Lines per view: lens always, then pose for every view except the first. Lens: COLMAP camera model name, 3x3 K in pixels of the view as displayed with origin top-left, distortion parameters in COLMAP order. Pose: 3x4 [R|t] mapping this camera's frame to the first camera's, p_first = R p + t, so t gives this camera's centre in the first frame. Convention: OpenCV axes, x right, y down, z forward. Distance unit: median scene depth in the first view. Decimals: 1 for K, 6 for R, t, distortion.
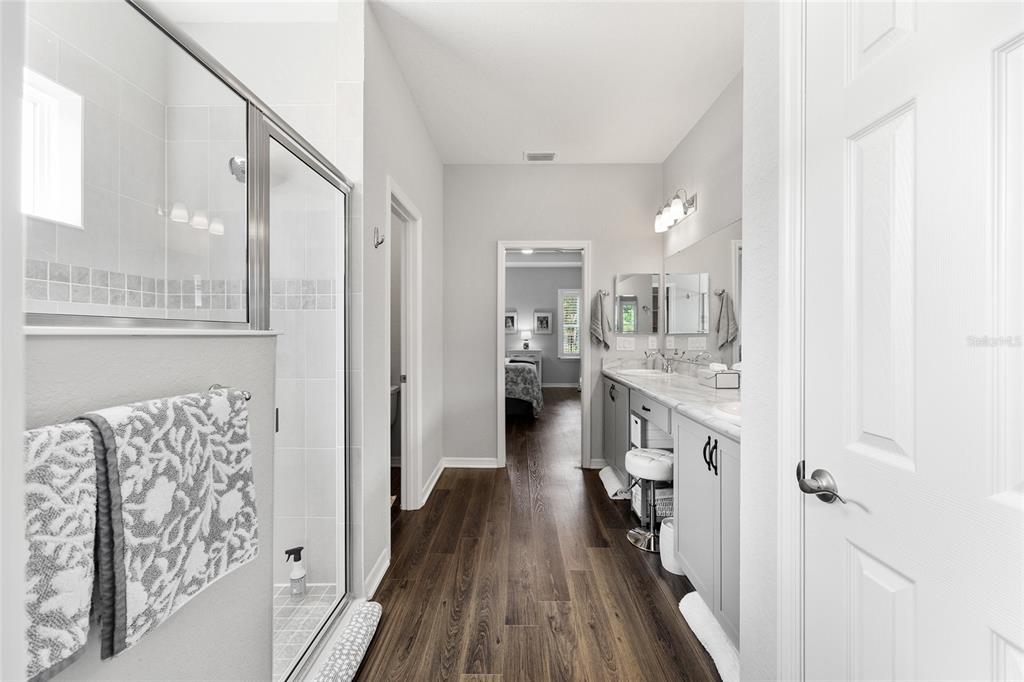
lens RADIAL K [[416.1, 0, 513.3], [0, 416.1, 336.3], [0, 0, 1]] dist [-0.001428, -0.000130]
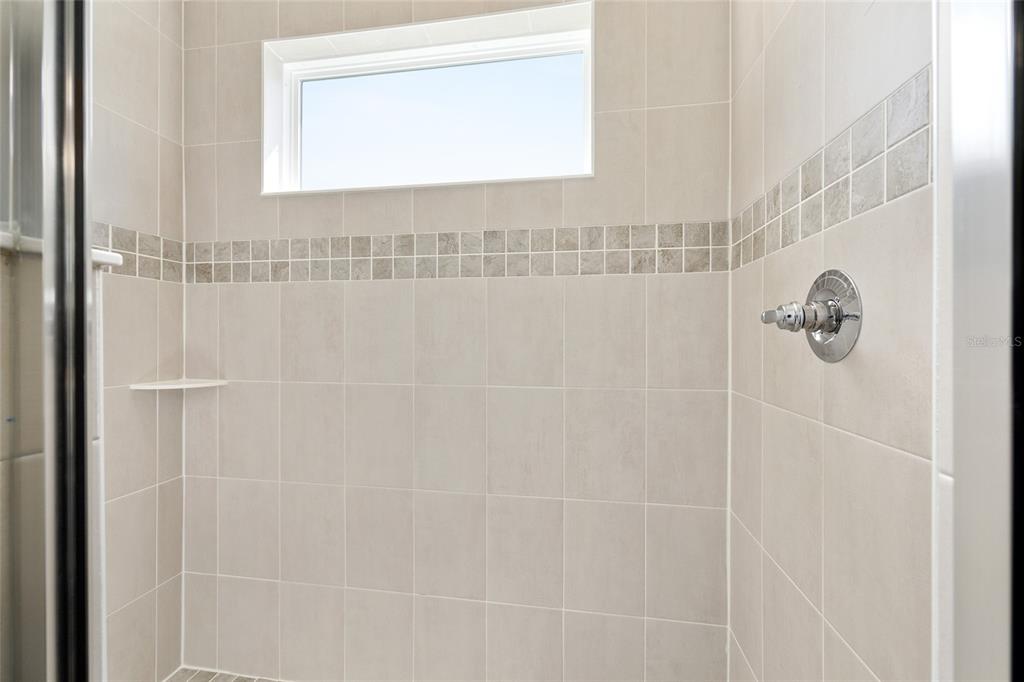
lens RADIAL K [[416.1, 0, 513.3], [0, 416.1, 336.3], [0, 0, 1]] dist [-0.001428, -0.000130]
pose [[-0.140822, -0.003420, -0.990029, -0.279483], [-0.004000, 0.999988, -0.002886, 0.032301], [0.990027, 0.003554, -0.140834, 0.962318]]
